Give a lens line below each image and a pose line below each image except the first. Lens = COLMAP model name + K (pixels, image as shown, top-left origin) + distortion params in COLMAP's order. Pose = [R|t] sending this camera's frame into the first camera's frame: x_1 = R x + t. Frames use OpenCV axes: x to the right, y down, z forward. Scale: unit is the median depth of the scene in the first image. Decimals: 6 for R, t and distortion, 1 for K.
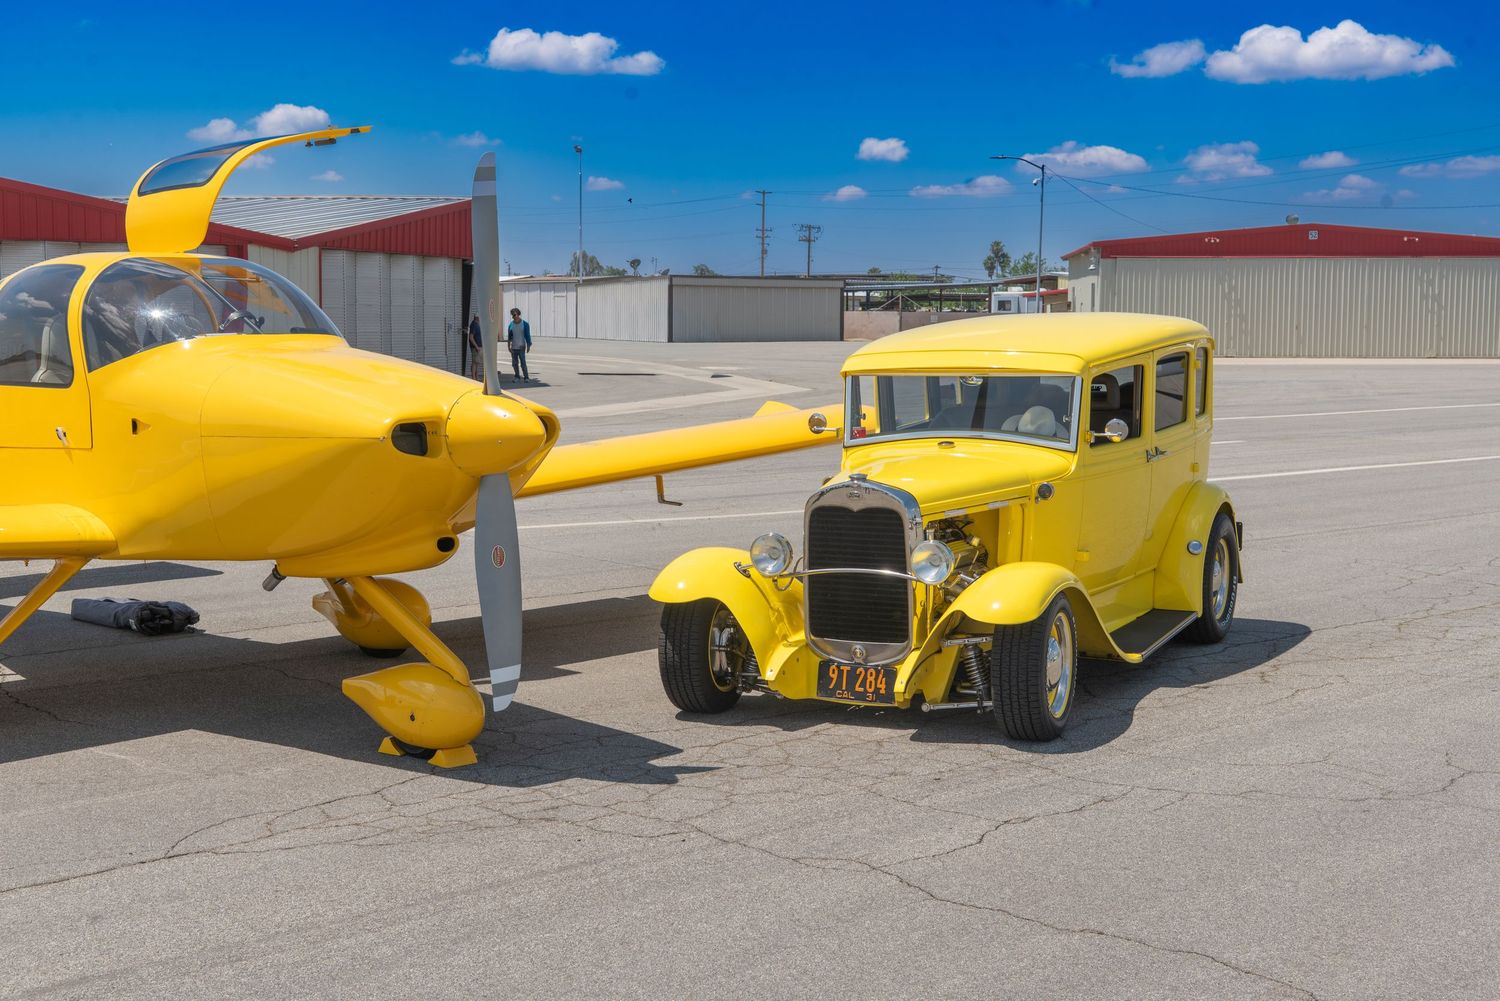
lens RADIAL K [[1887.4, 0, 761.5], [0, 1887.4, 497.5], [0, 0, 1]] dist [-0.004336, 0.000000]
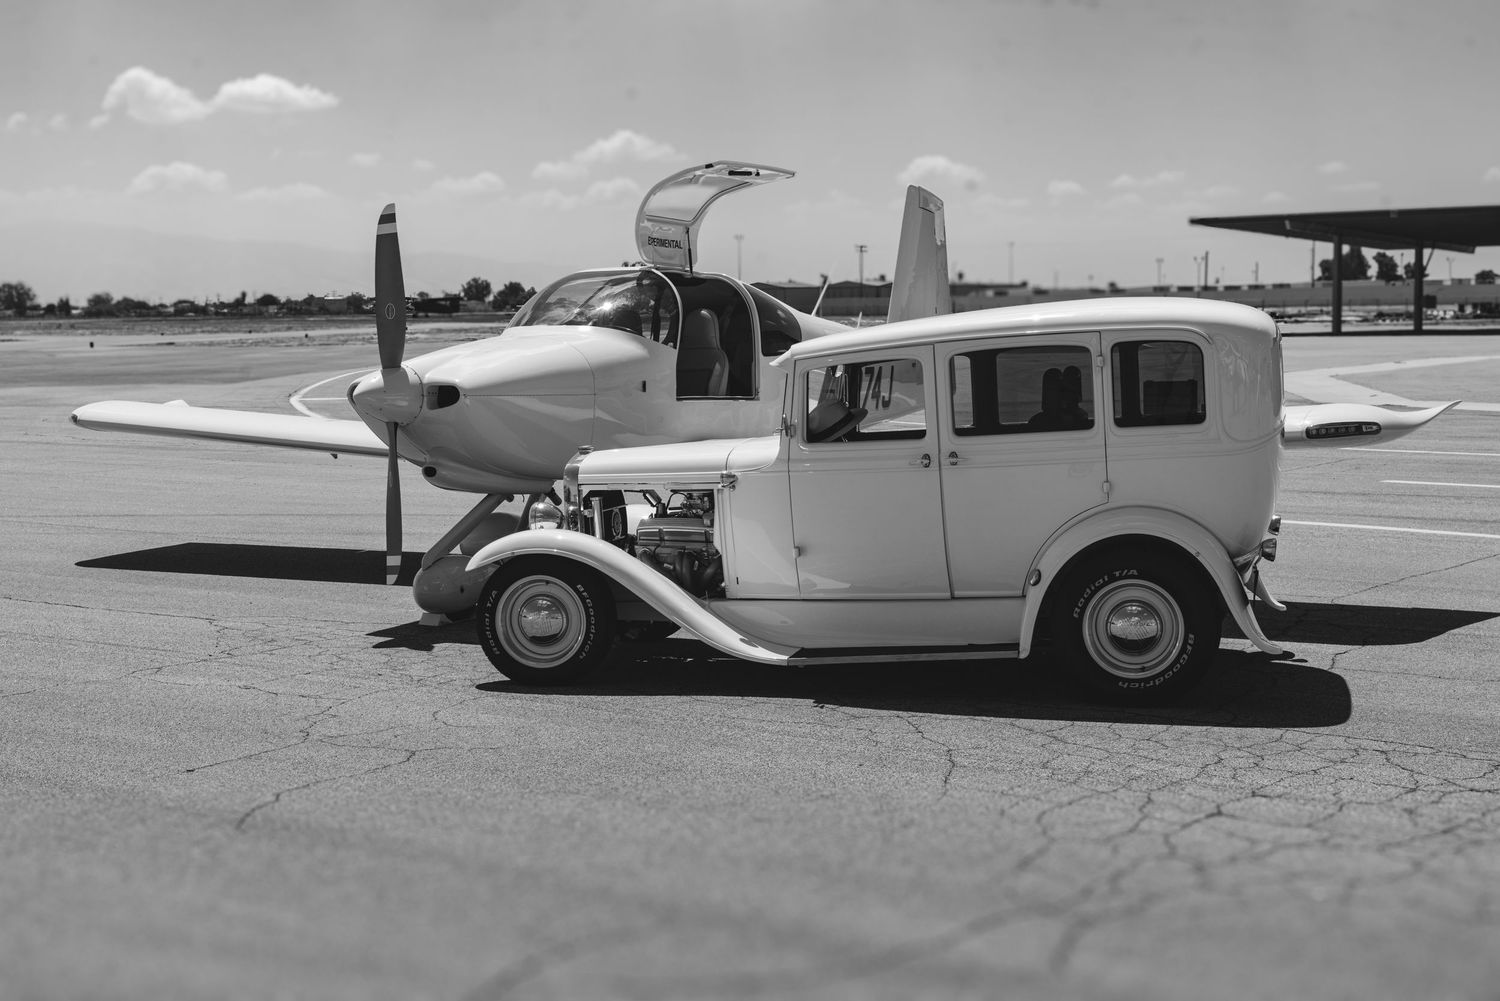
lens RADIAL K [[2111.3, 0, 755.6], [0, 2111.3, 501.5], [0, 0, 1]] dist [0.011891, 0.000000]
pose [[0.224425, 0.081851, -0.971048, 1.352933], [-0.074962, 0.994964, 0.066542, -0.073292], [0.971604, 0.057858, 0.229430, 0.799350]]
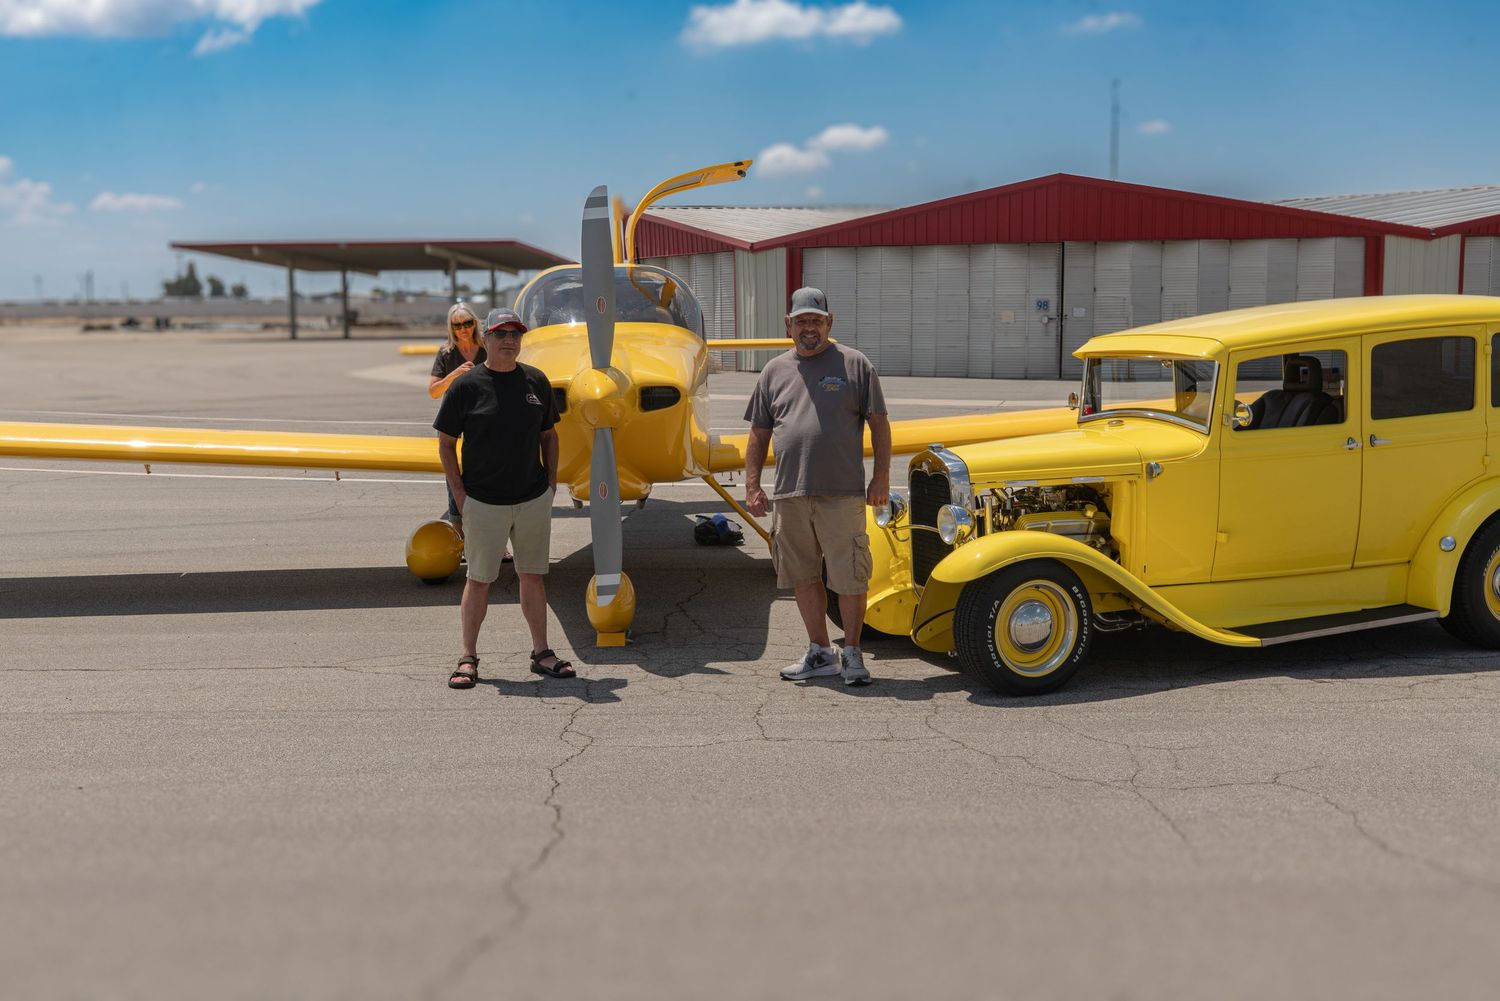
lens RADIAL K [[1651.7, 0, 748.3], [0, 1651.7, 501.9], [0, 0, 1]] dist [0.001985, 0.000000]
pose [[0.732112, 0.068193, -0.677762, 0.645948], [-0.050627, 0.997672, 0.045695, -0.017298], [0.679300, 0.000859, 0.733860, 0.187869]]
